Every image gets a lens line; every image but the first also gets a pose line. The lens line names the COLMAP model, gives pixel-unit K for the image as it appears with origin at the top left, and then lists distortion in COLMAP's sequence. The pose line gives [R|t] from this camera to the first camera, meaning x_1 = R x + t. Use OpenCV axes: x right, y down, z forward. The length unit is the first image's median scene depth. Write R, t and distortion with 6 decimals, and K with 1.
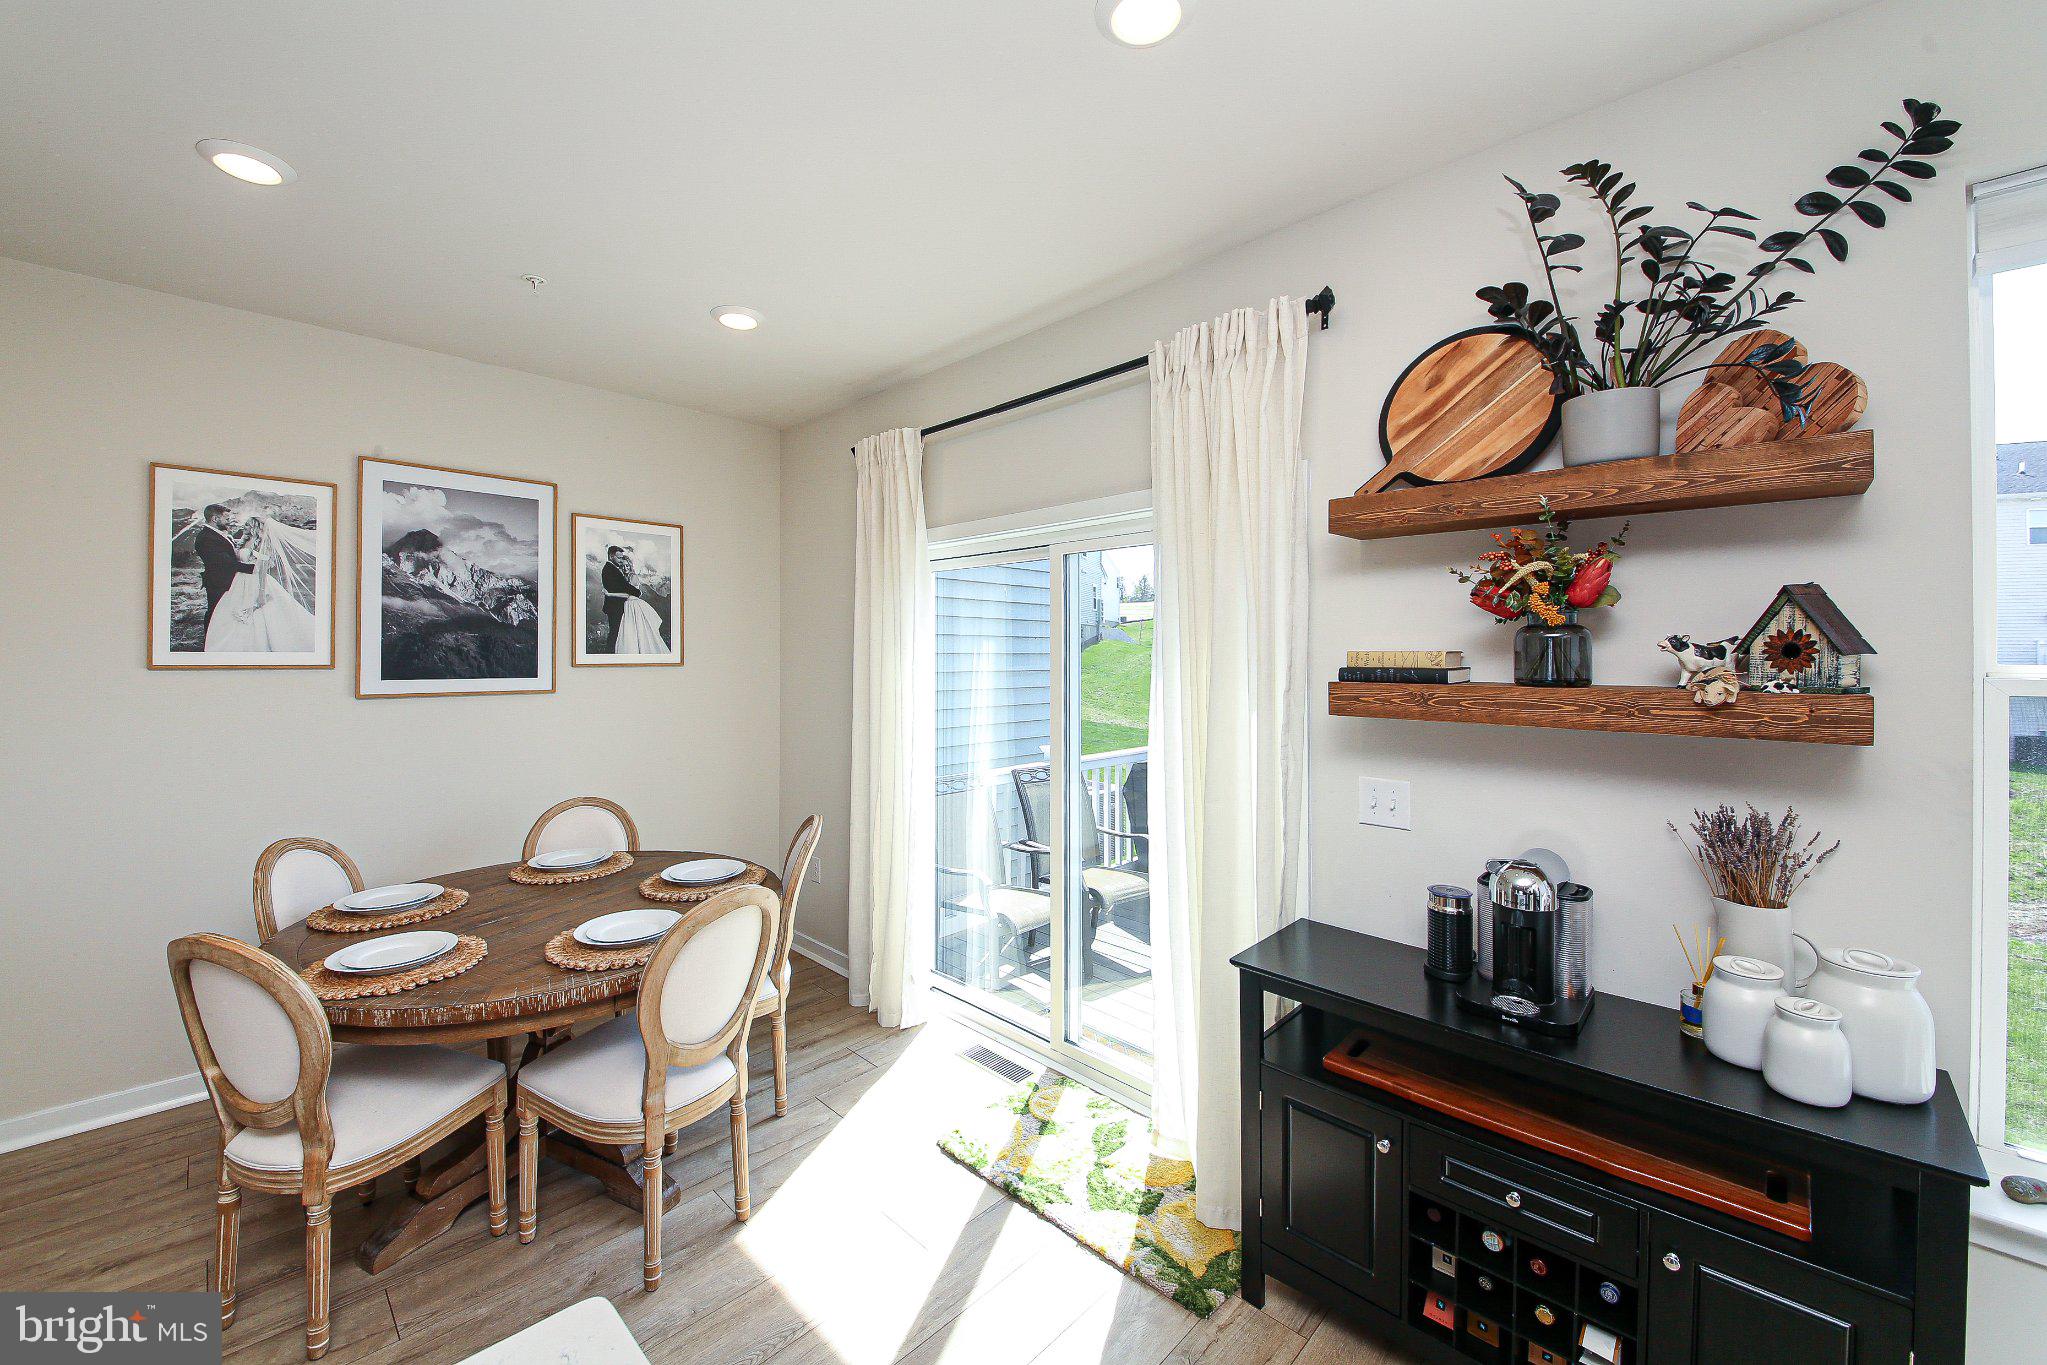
lens RADIAL K [[772.0, 0, 1019.7], [0, 772.0, 651.1], [0, 0, 1]] dist [-0.026568, -0.000168]
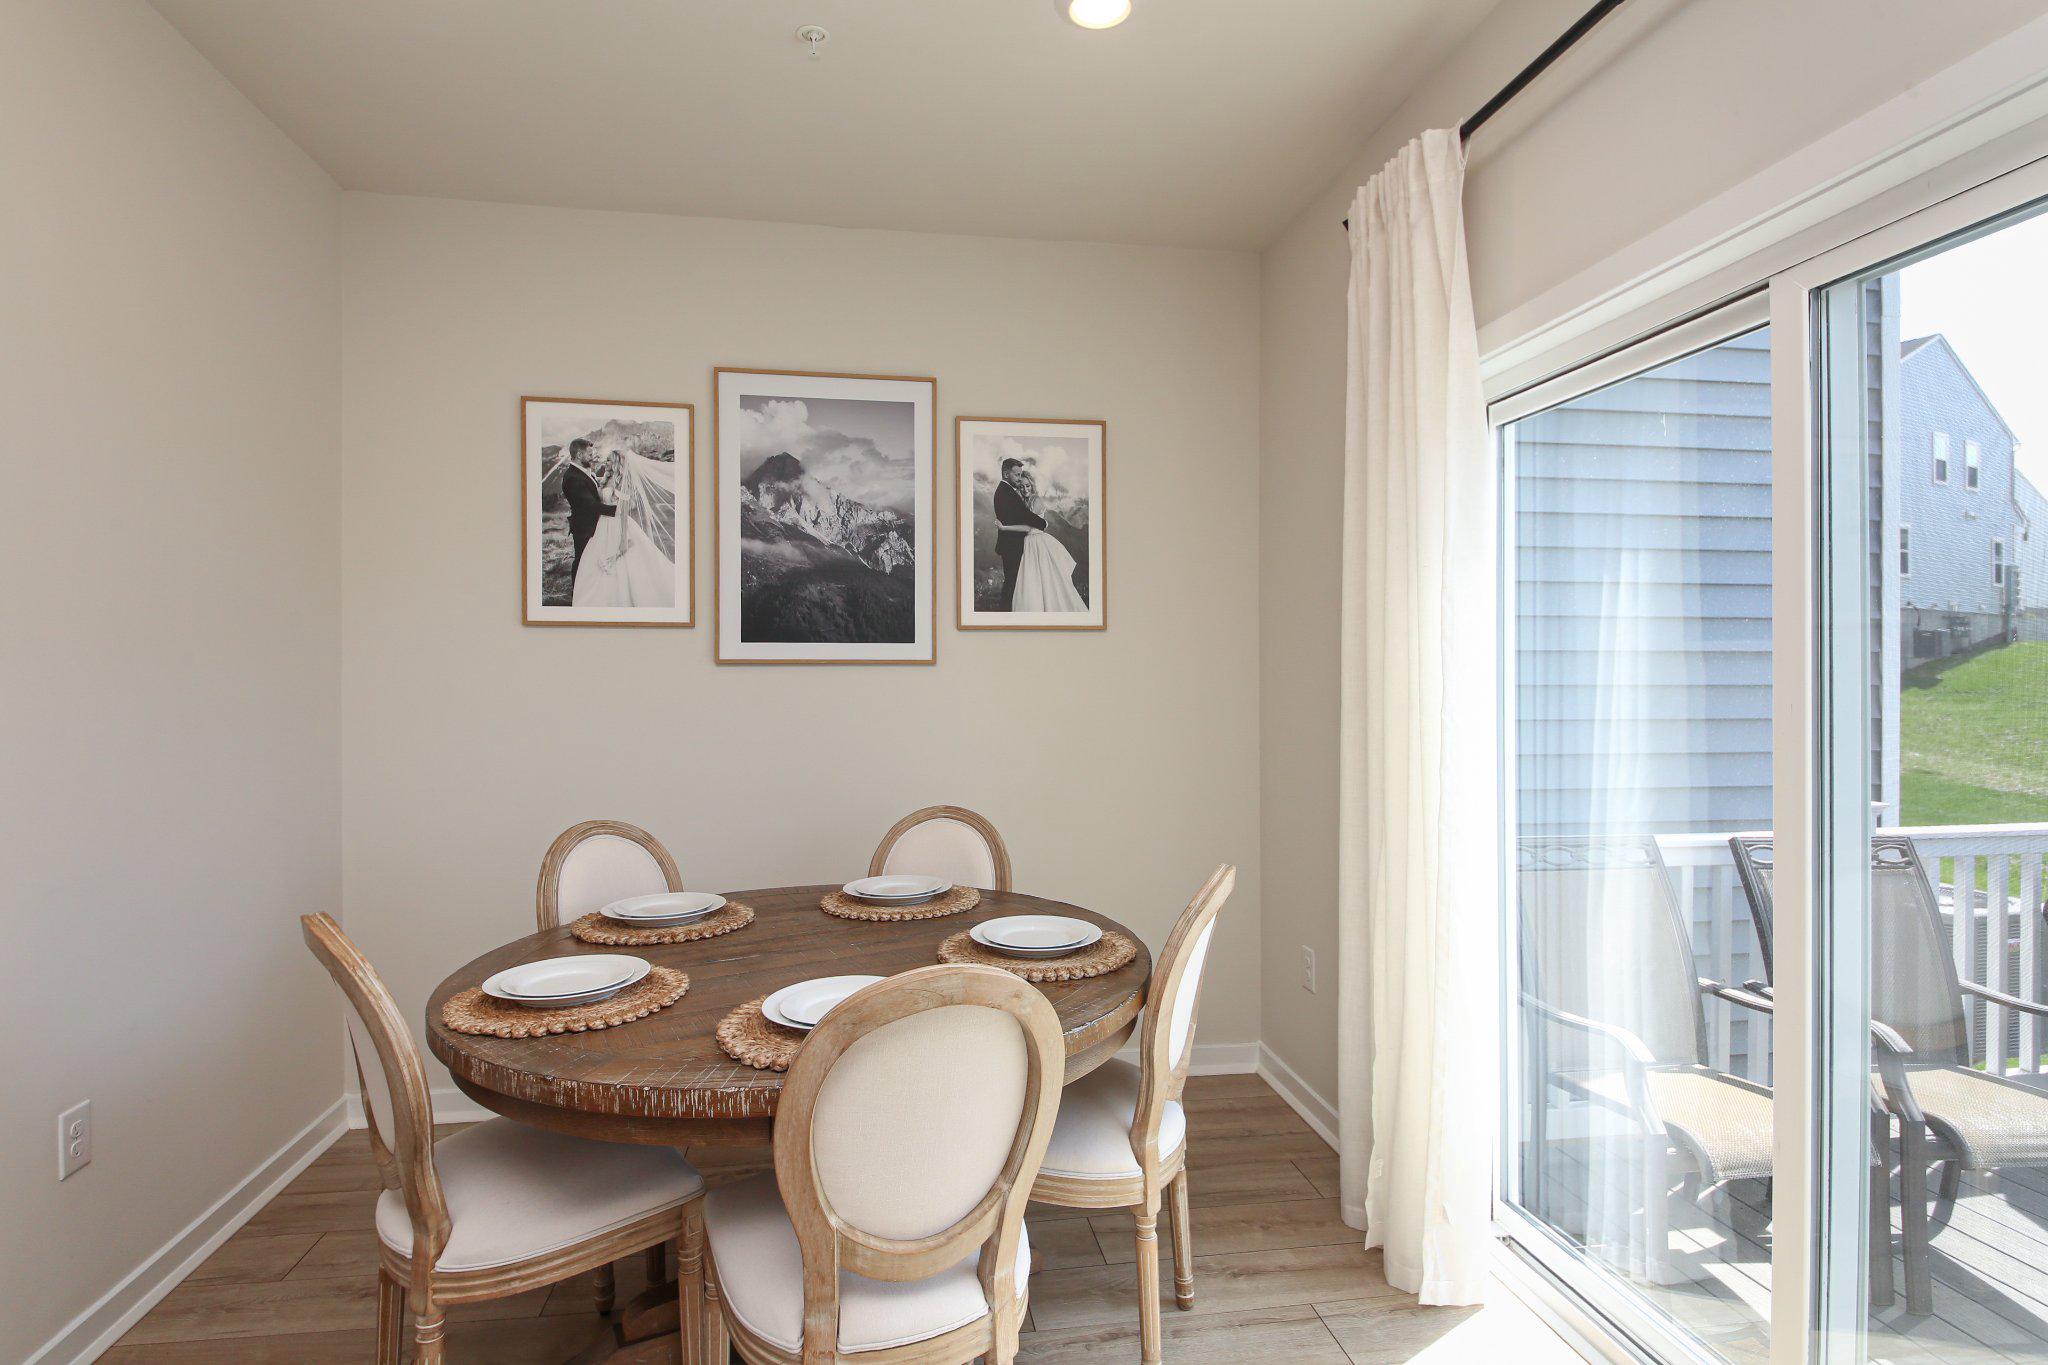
lens RADIAL K [[1026.0, 0, 1017.3], [0, 1026.0, 678.8], [0, 0, 1]] dist [0.043609, -0.033852]
pose [[0.789684, -0.000277, -0.613514, 0.065440], [0.006646, 0.999945, 0.008102, 0.068436], [0.613478, -0.010476, 0.789642, 0.302919]]
